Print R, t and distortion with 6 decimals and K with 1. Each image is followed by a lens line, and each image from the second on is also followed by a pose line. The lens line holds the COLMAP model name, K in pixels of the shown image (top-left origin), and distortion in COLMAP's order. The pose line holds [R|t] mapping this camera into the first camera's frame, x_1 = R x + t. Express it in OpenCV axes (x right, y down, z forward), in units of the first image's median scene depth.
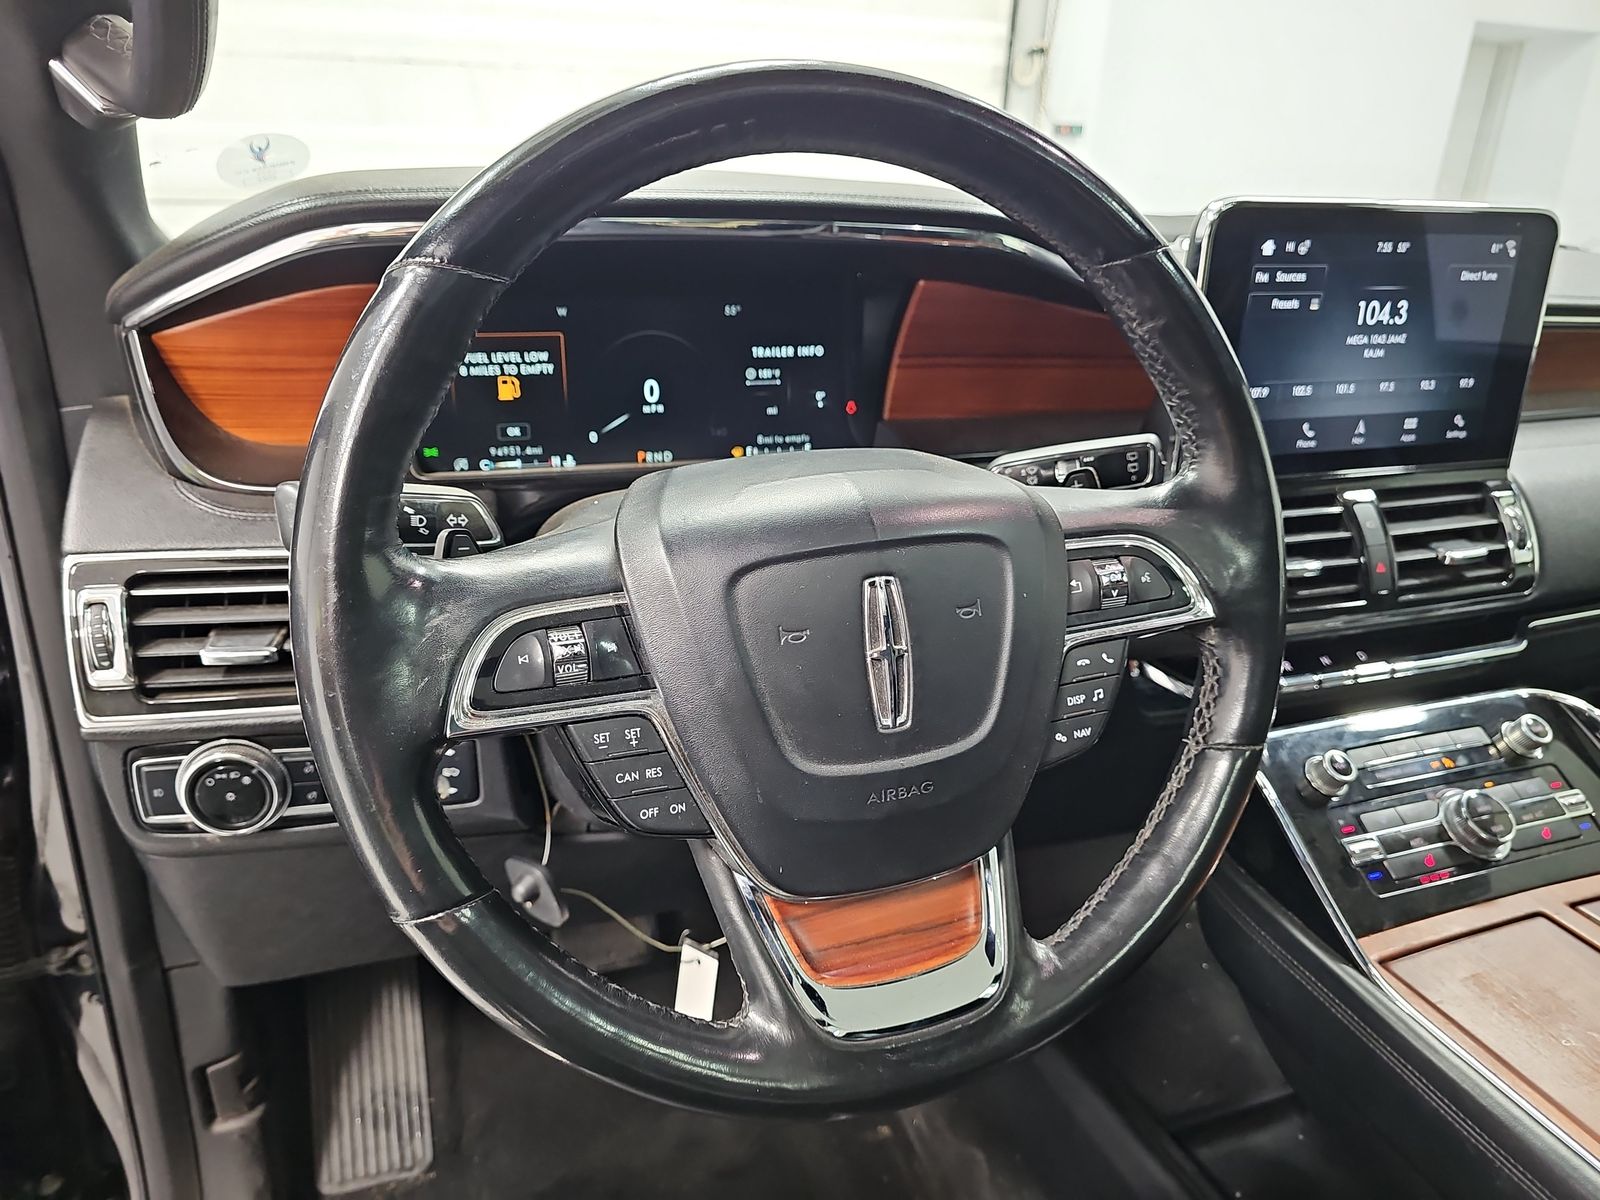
lens RADIAL K [[1092.8, 0, 797.4], [0, 1092.8, 617.8], [0, 0, 1]] dist [0.085515, -0.140233]
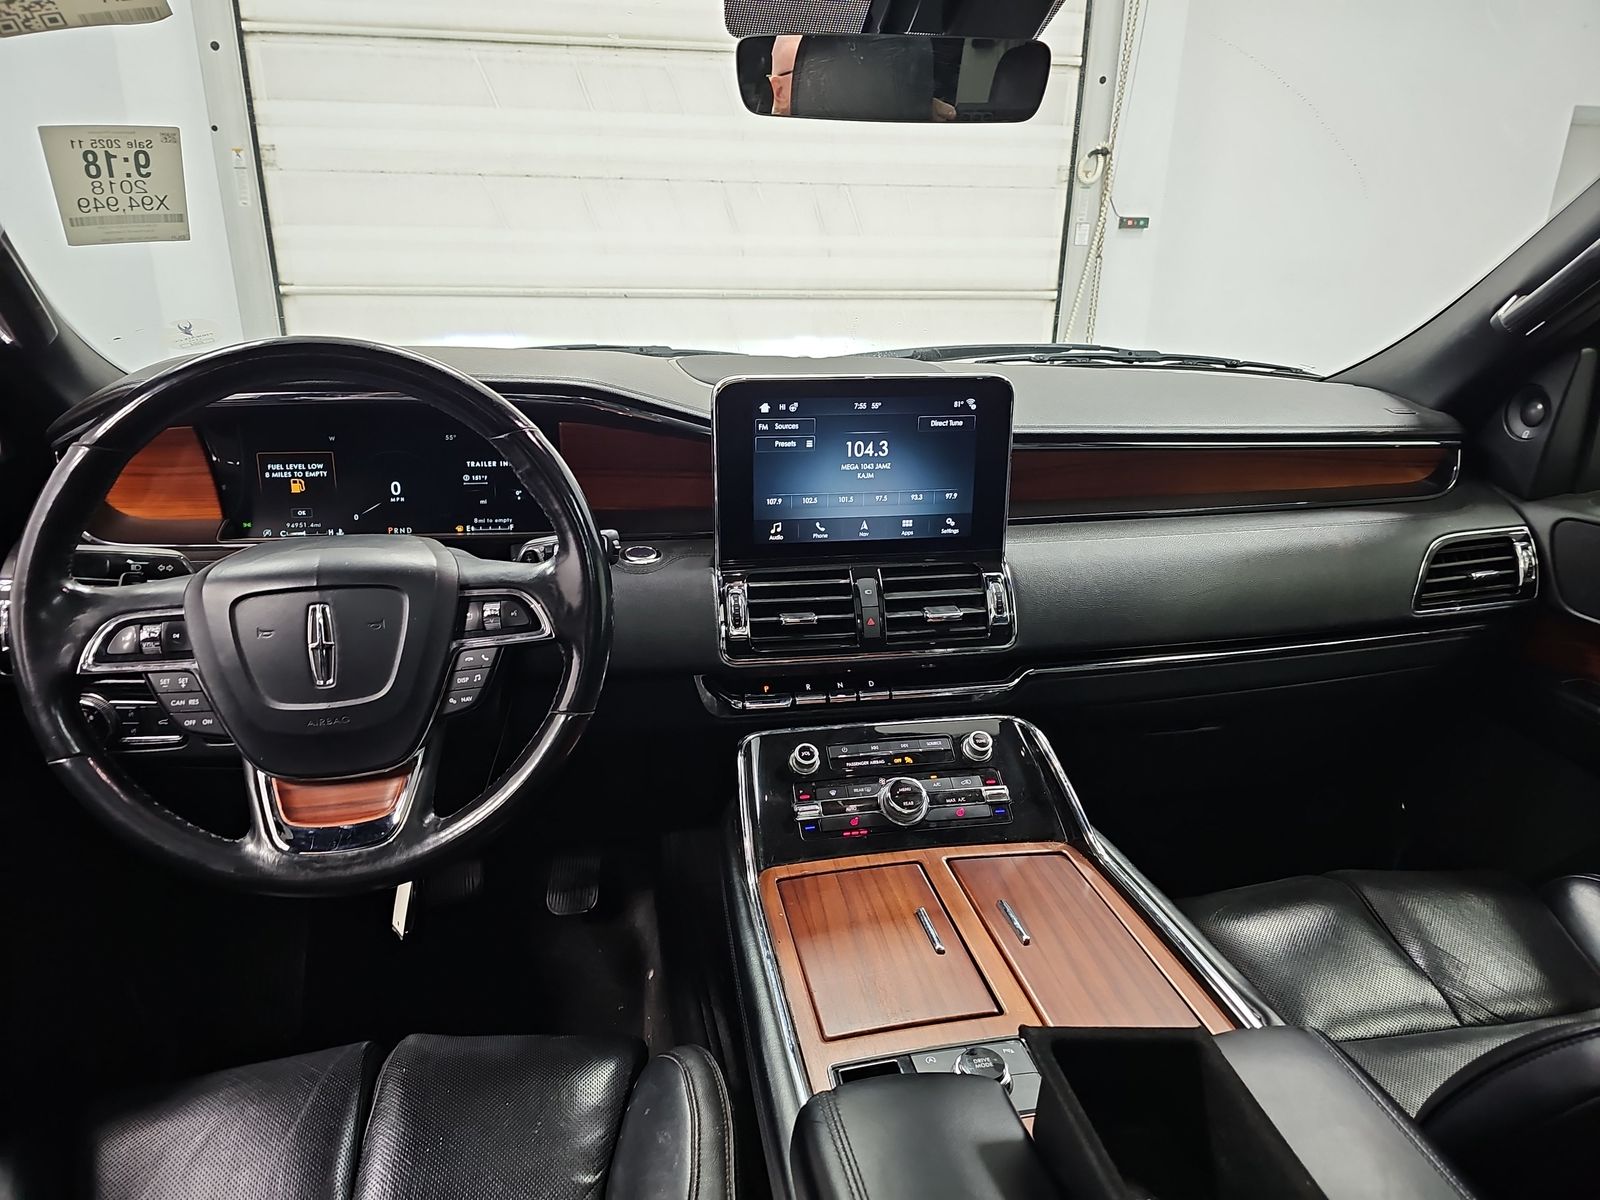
lens RADIAL K [[1077.7, 0, 800.0], [0, 1077.7, 600.0], [0, 0, 1]] dist [0.053922, -0.044102]
pose [[0.990354, 0.036473, -0.133671, 0.645698], [-0.045299, 0.996947, -0.063590, 0.020422], [0.130943, 0.069032, 0.988984, -0.422206]]
